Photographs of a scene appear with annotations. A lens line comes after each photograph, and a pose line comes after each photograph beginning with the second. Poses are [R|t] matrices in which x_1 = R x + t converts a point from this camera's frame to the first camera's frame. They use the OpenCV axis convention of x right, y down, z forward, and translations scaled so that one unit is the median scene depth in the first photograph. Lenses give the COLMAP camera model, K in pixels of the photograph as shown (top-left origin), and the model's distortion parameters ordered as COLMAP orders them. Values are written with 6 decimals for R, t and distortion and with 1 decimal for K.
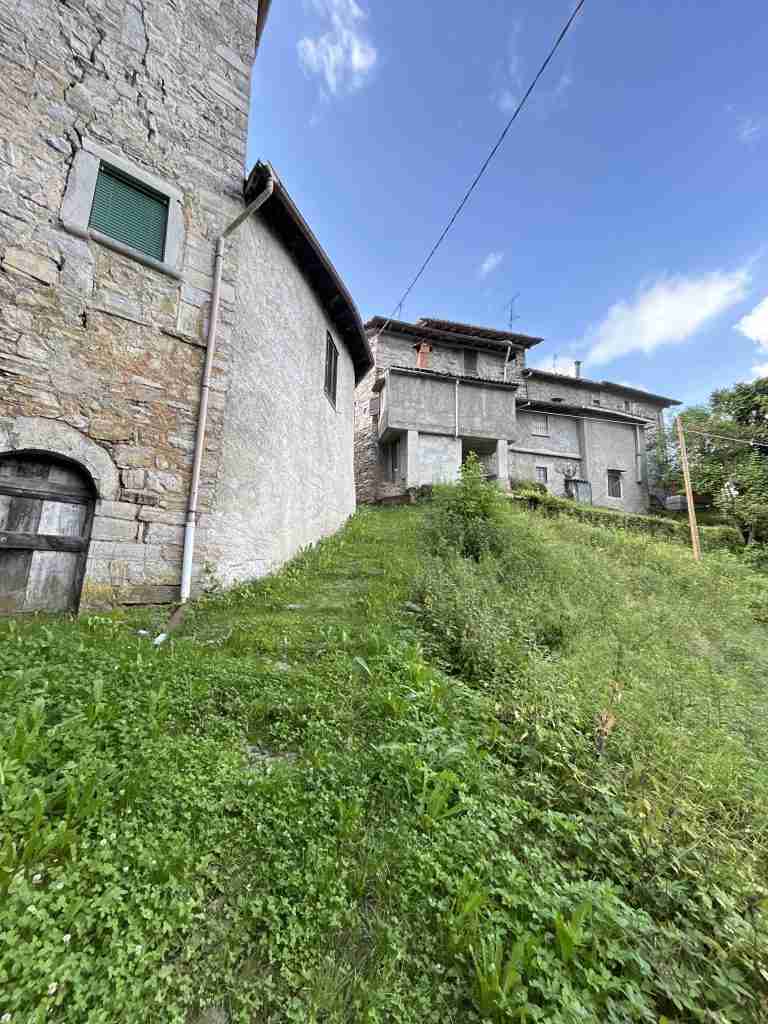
lens RADIAL K [[417.0, 0, 384.0], [0, 417.0, 512.0], [0, 0, 1]] dist [-0.002086, 0.000058]
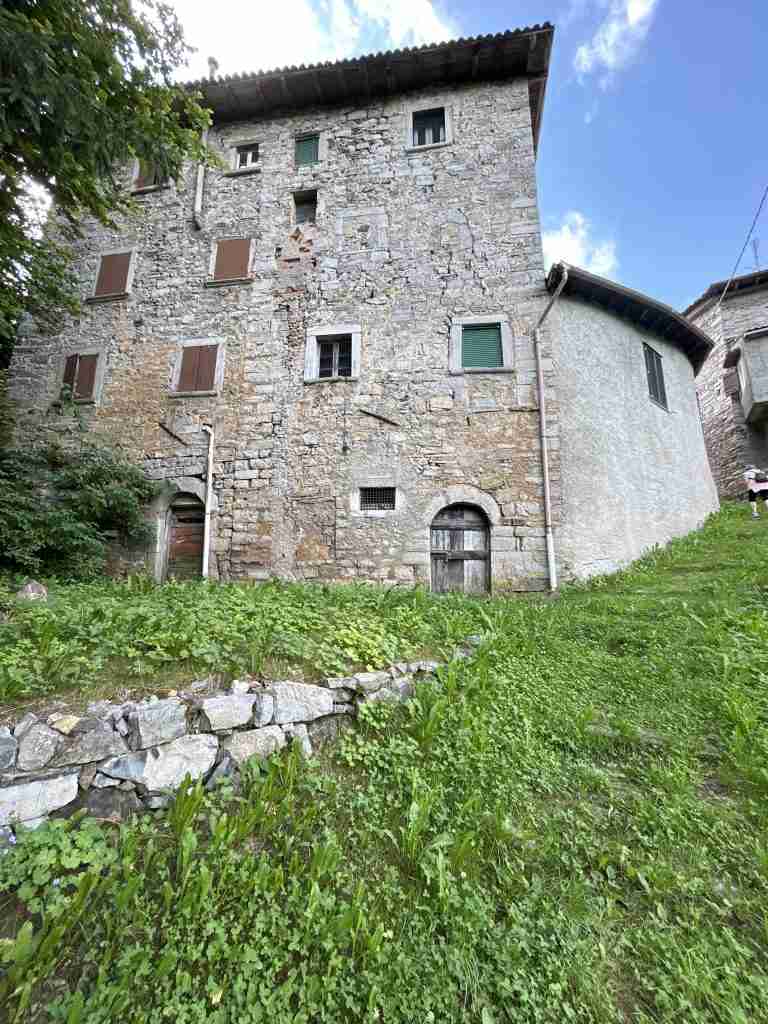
lens RADIAL K [[417.0, 0, 384.0], [0, 417.0, 512.0], [0, 0, 1]] dist [-0.002086, 0.000058]
pose [[0.694013, -0.159249, -0.702129, 0.149297], [0.120535, 0.987166, -0.104756, 0.031637], [0.709801, -0.011929, 0.704302, -0.385081]]
